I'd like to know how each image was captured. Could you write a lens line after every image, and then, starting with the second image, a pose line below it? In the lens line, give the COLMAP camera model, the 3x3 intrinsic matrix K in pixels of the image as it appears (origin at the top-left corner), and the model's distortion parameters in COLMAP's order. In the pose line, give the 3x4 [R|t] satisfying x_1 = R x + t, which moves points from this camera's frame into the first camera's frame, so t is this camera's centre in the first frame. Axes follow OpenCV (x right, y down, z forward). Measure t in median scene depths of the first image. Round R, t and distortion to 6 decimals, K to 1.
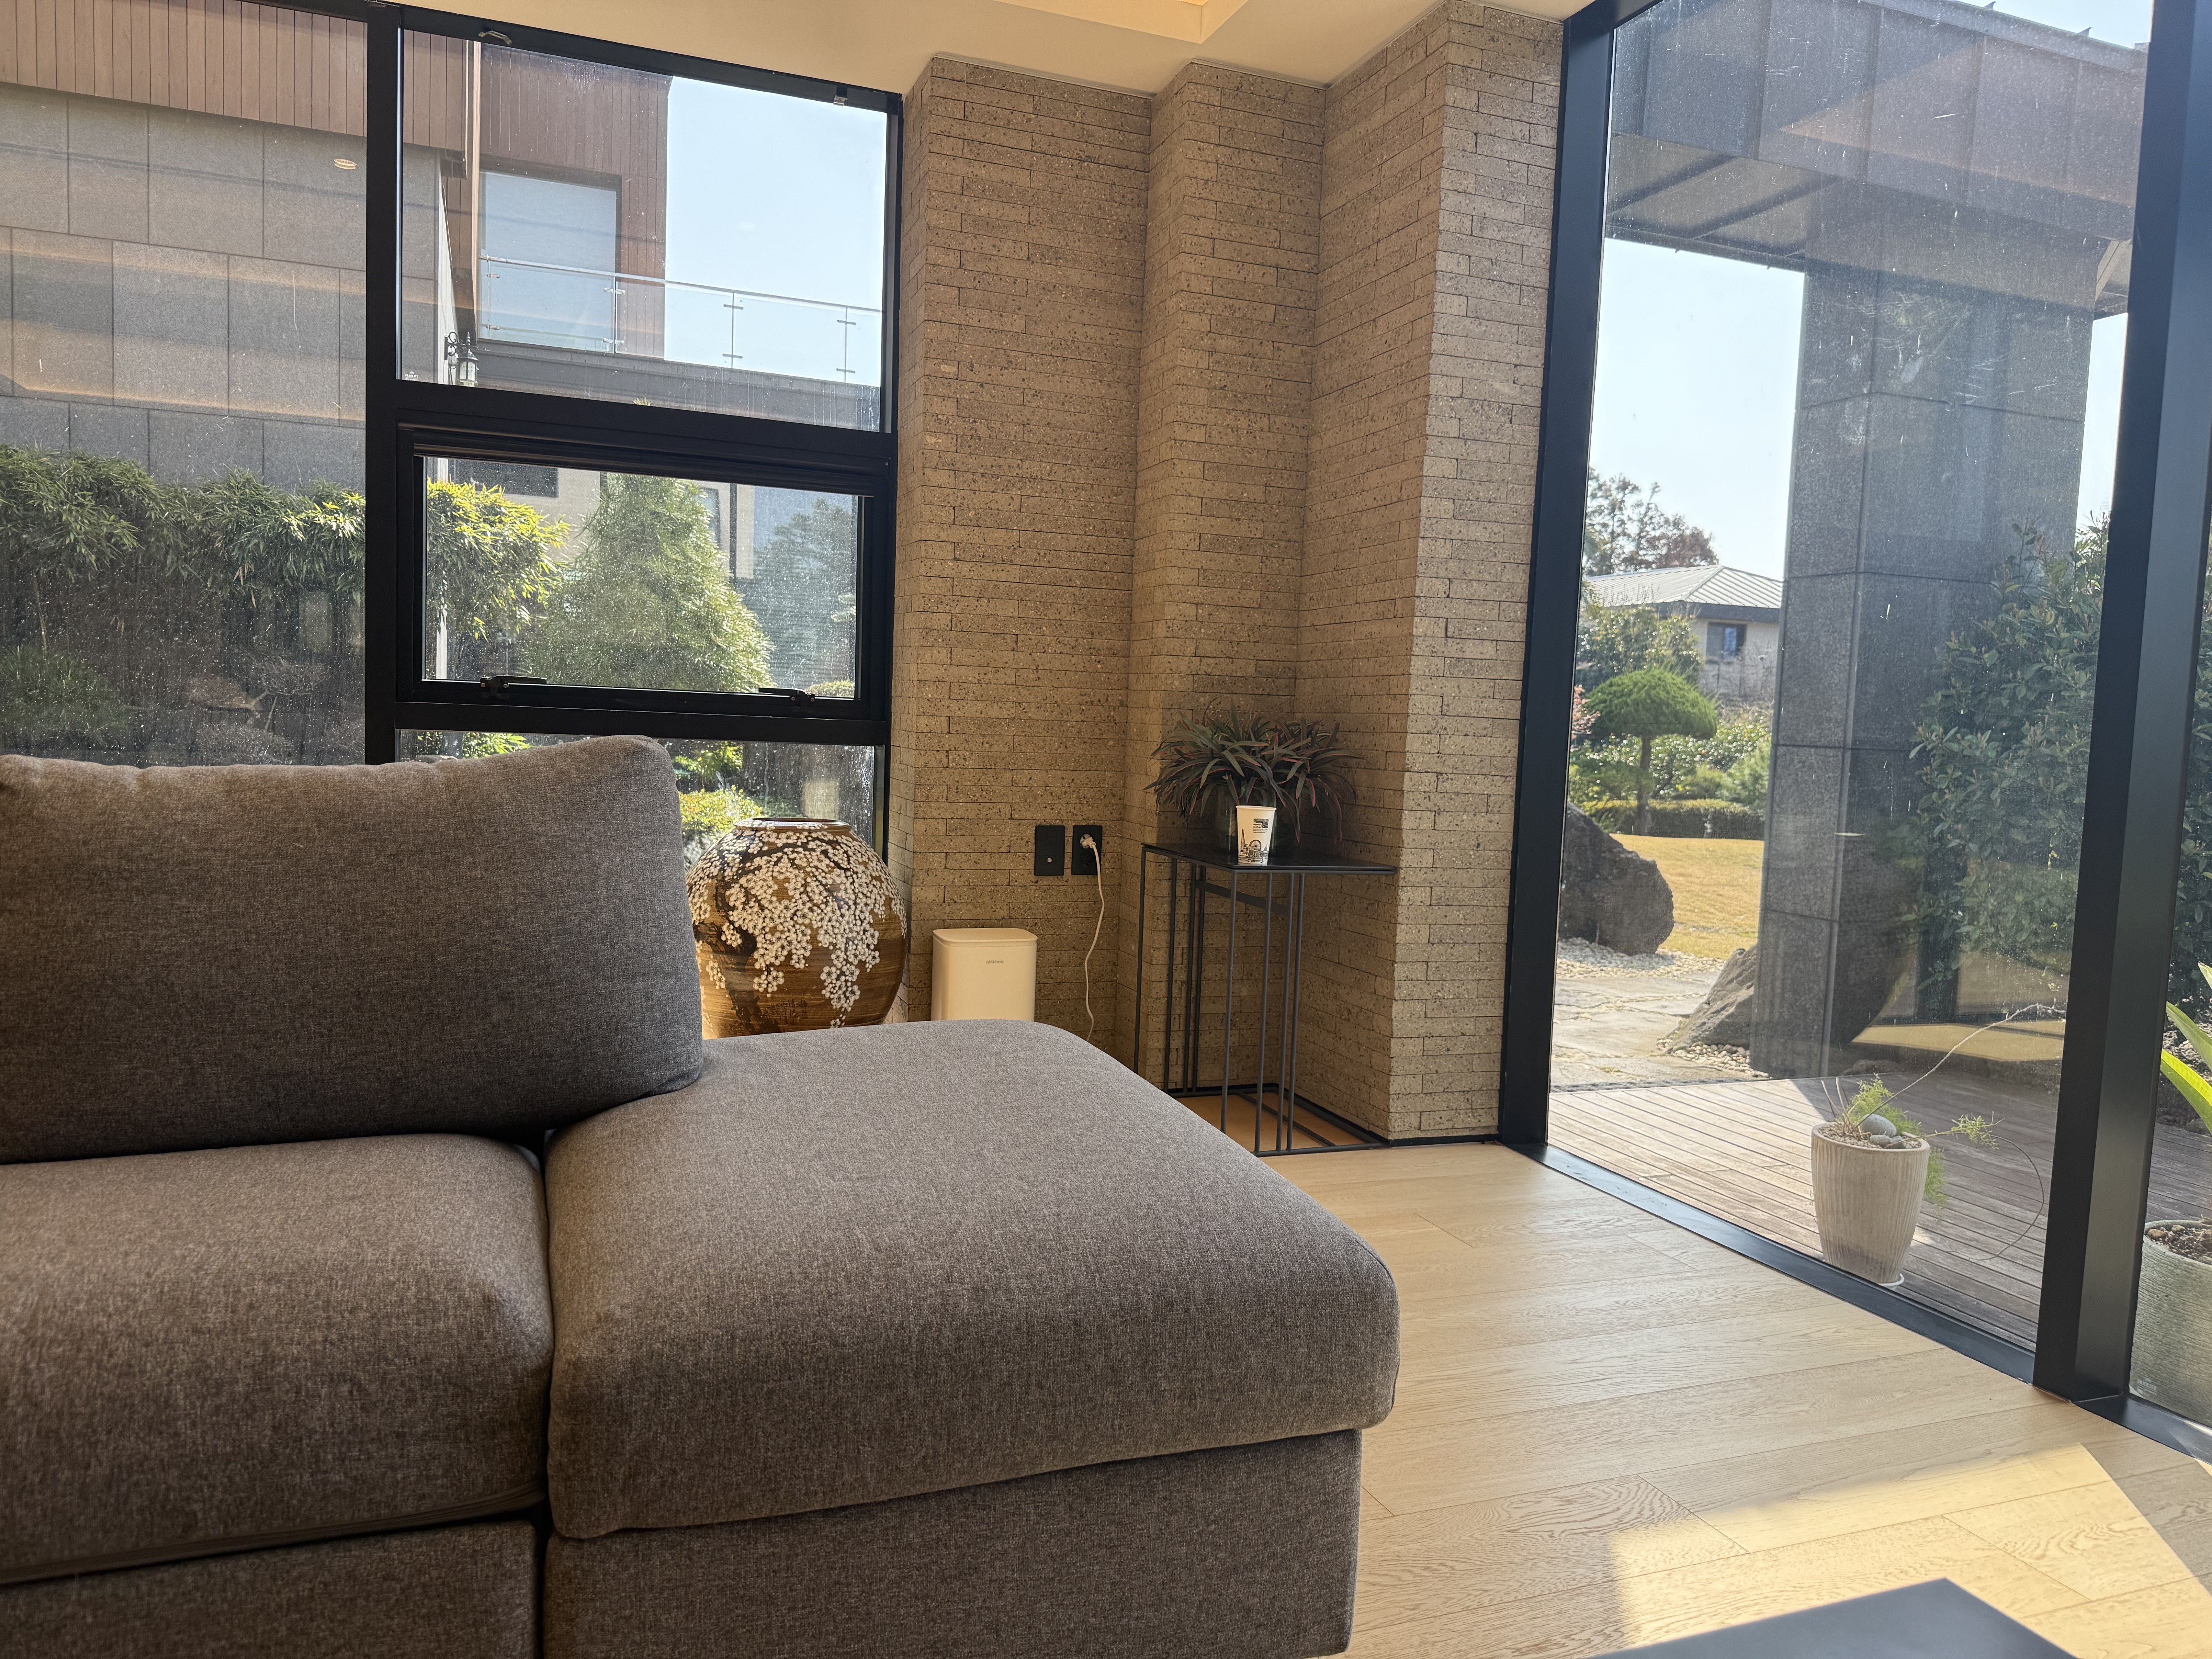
lens RADIAL K [[1558.4, 0, 1109.7], [0, 1558.4, 823.8], [0, 0, 1]] dist [0.115739, -0.168640]
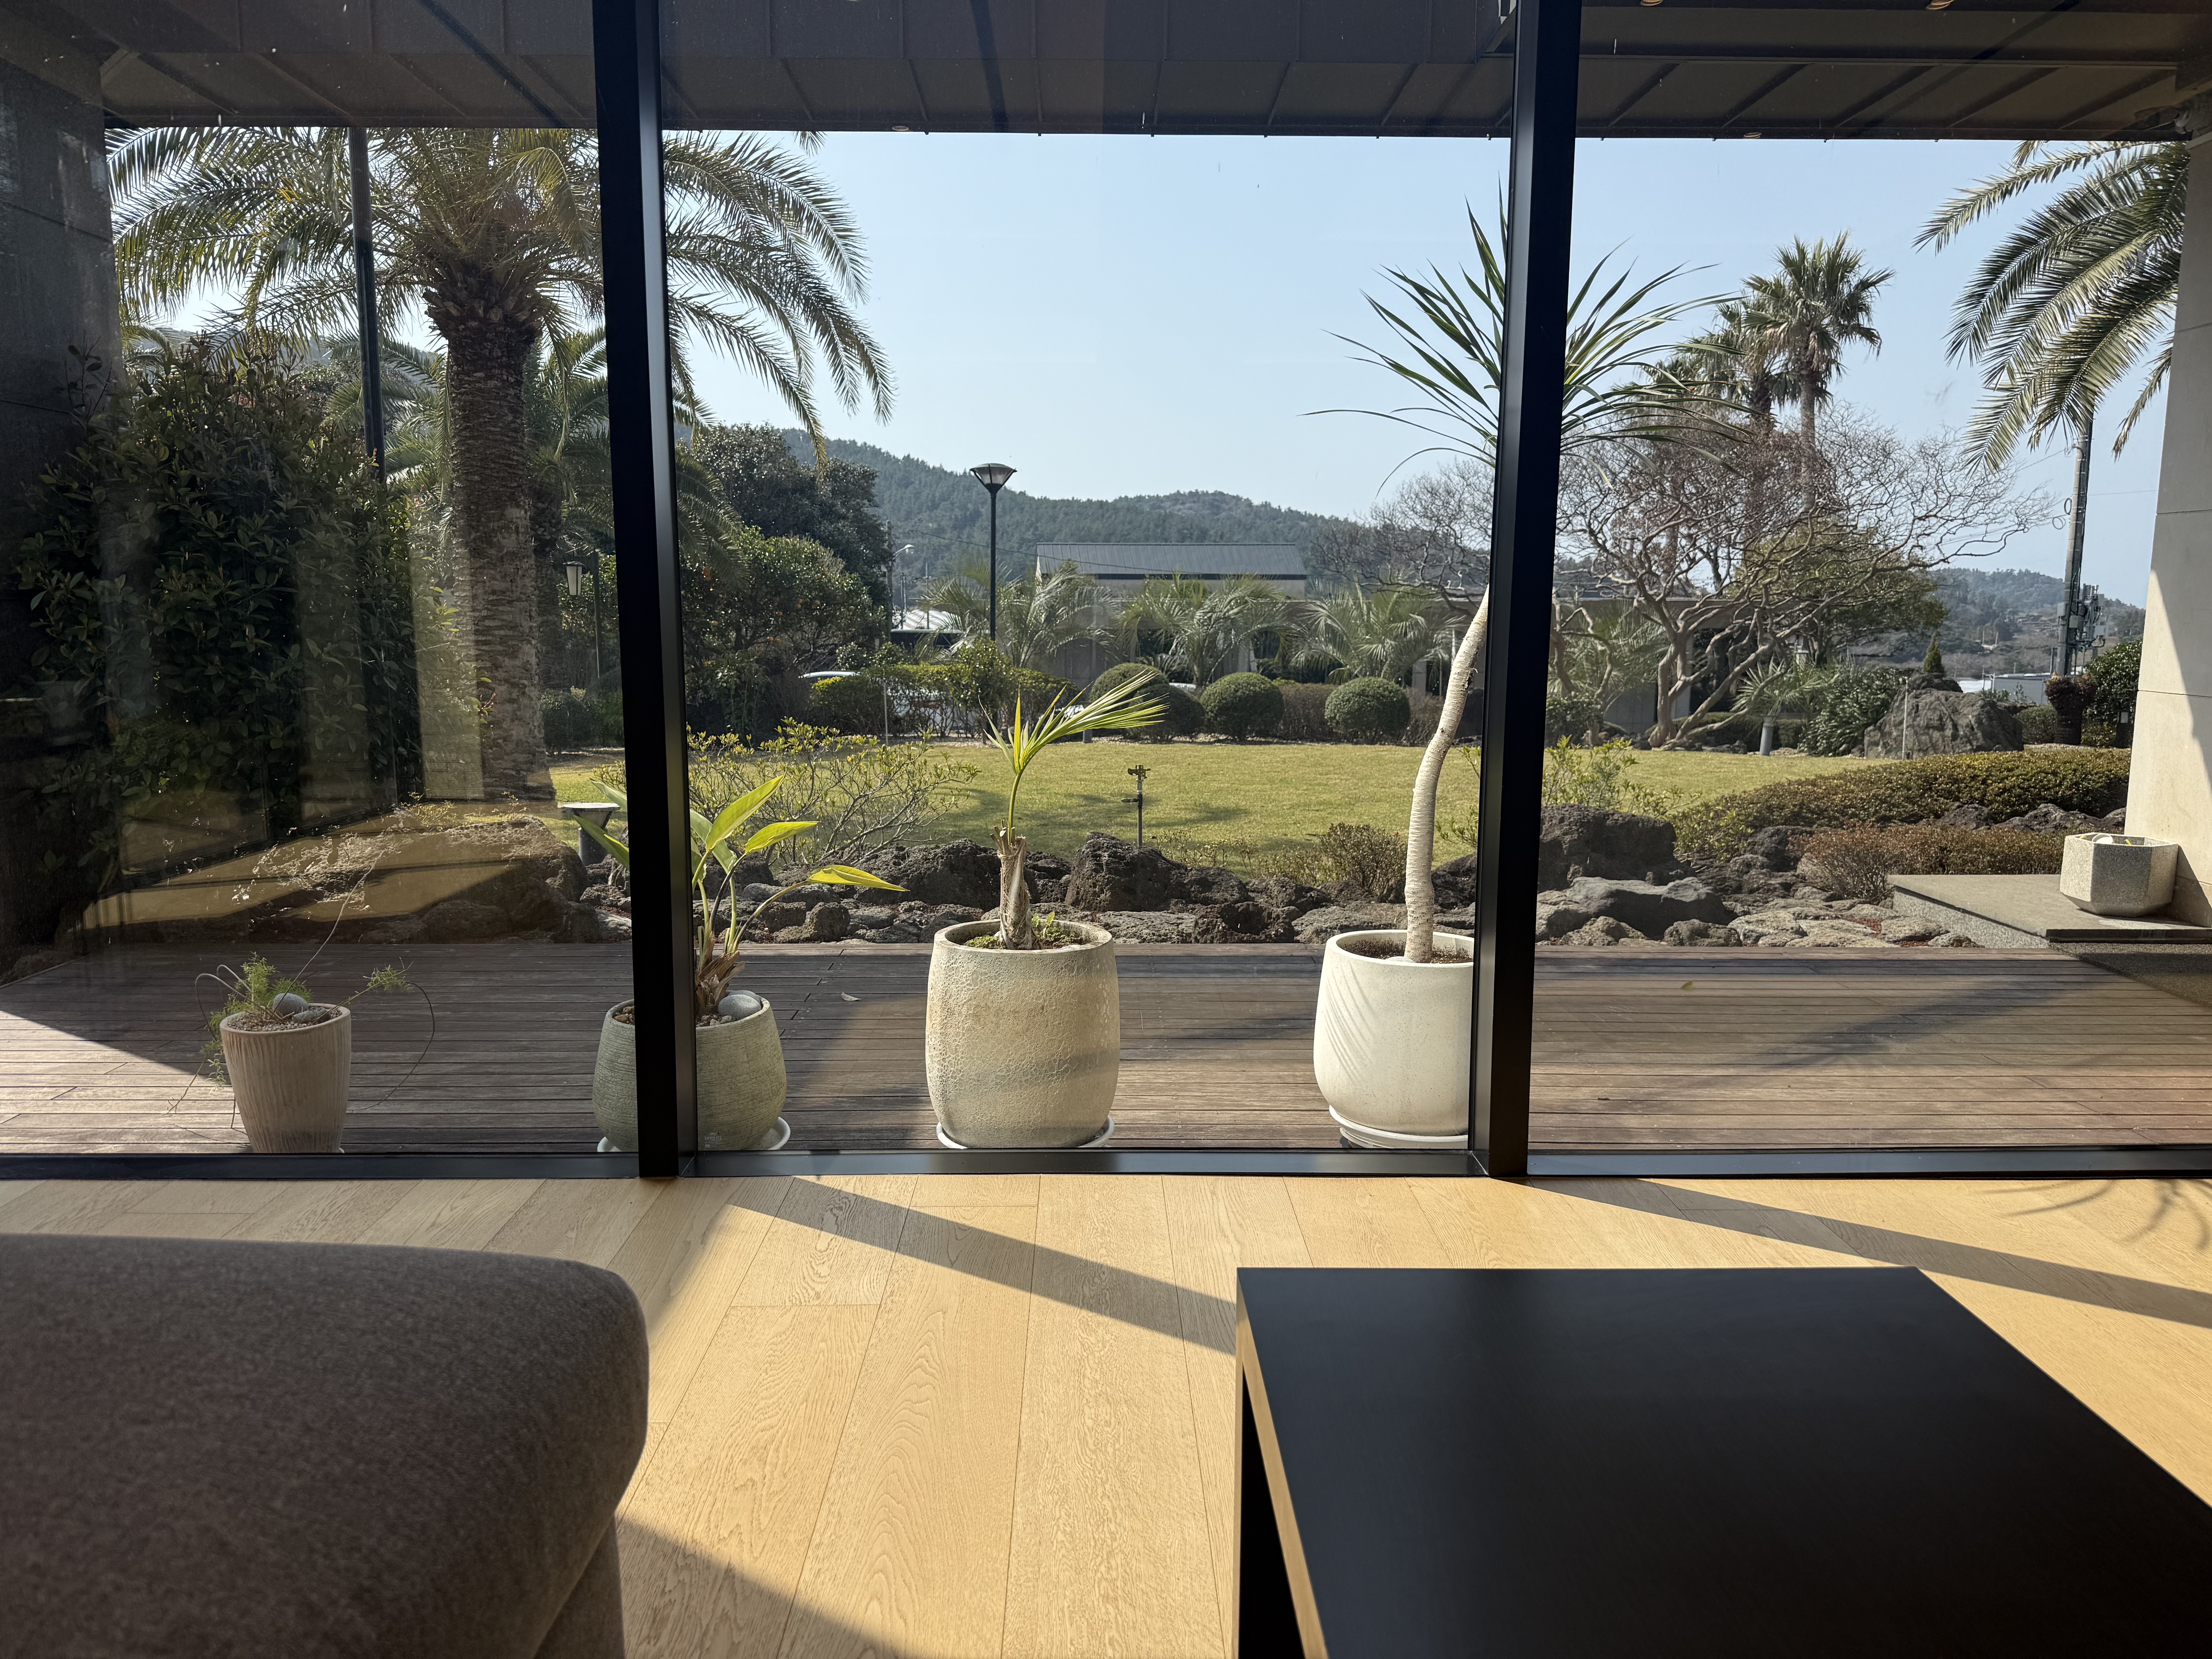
lens RADIAL K [[1558.4, 0, 1109.7], [0, 1558.4, 823.8], [0, 0, 1]] dist [0.115739, -0.168640]
pose [[0.354386, -0.166397, 0.920175, -0.178751], [0.074335, 0.985939, 0.149661, -0.017063], [-0.932140, 0.015364, 0.361772, 0.204441]]
